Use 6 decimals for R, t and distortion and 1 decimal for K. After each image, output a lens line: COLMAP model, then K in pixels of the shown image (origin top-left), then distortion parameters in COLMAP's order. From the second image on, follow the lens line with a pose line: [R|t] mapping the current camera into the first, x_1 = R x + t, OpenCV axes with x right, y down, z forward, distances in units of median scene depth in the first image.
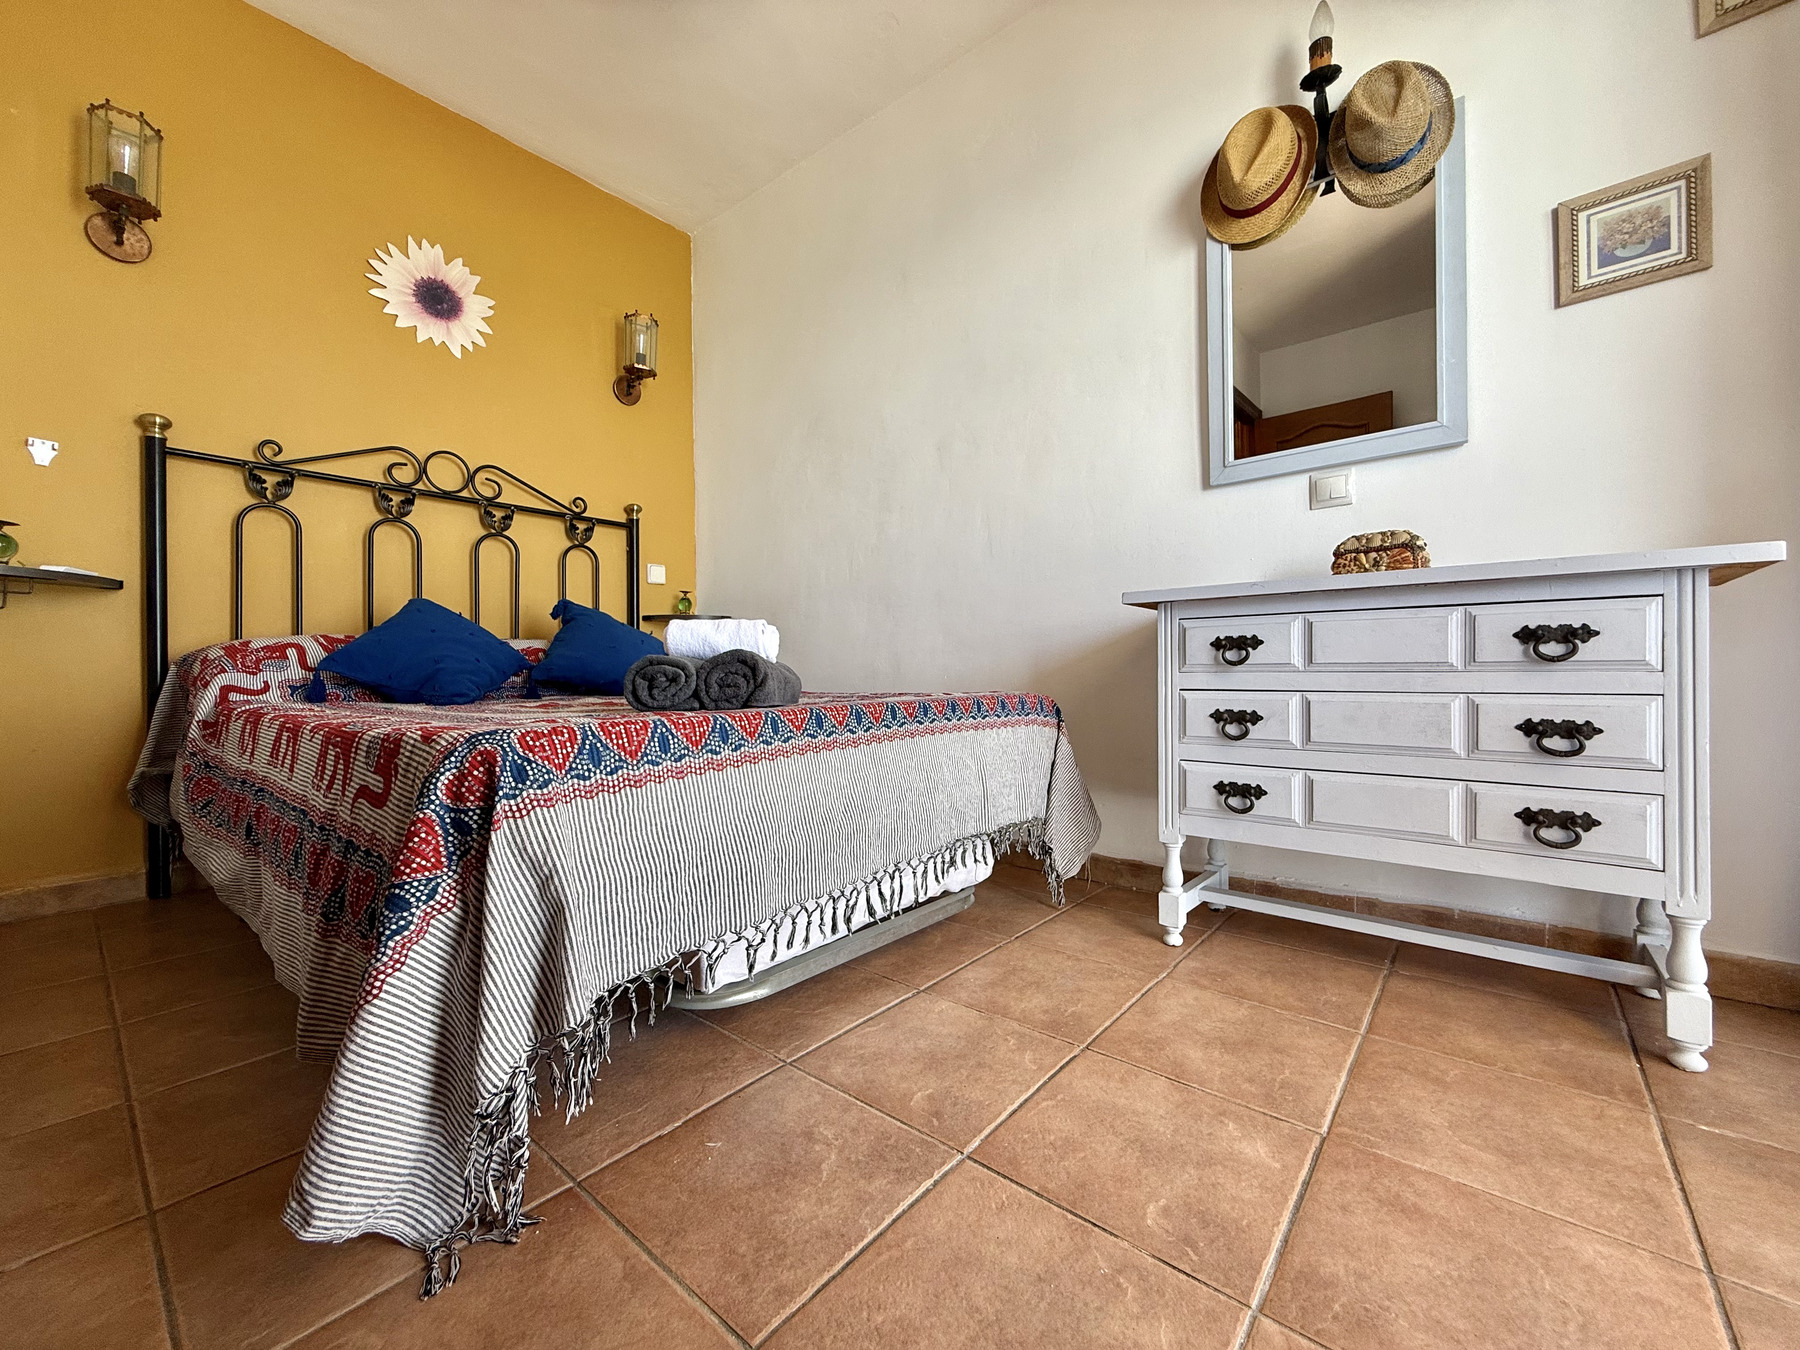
lens RADIAL K [[718.6, 0, 893.8], [0, 718.6, 673.9], [0, 0, 1]] dist [0.001879, -0.000505]
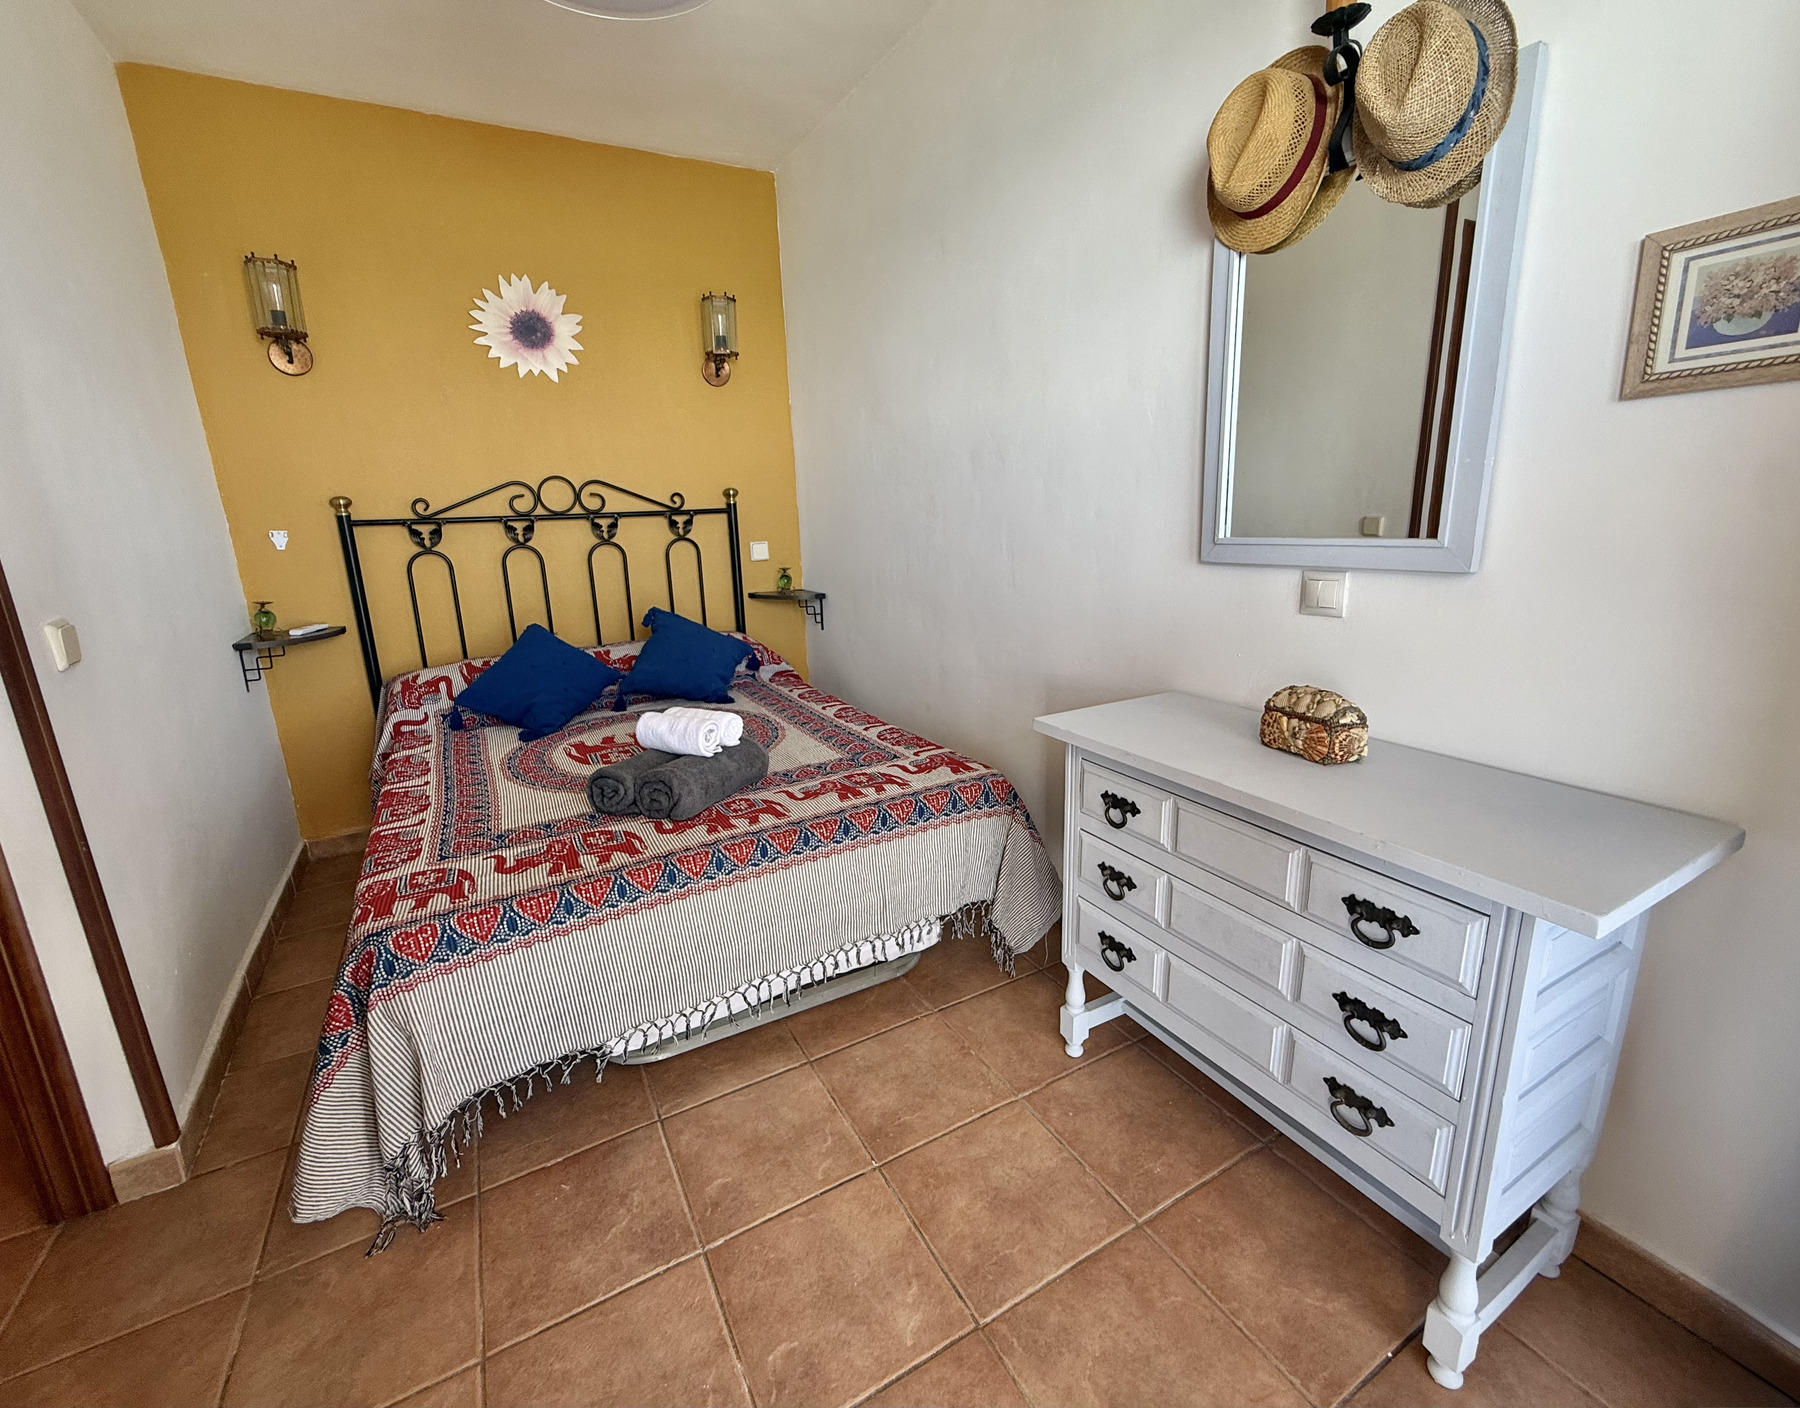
lens RADIAL K [[767.5, 0, 894.3], [0, 767.5, 686.1], [0, 0, 1]] dist [0.000351, 0.000143]
pose [[0.934885, 0.057698, -0.350229, 0.504309], [0.025986, 0.972927, 0.229647, -0.395538], [0.353998, -0.223795, 0.908076, 0.029089]]
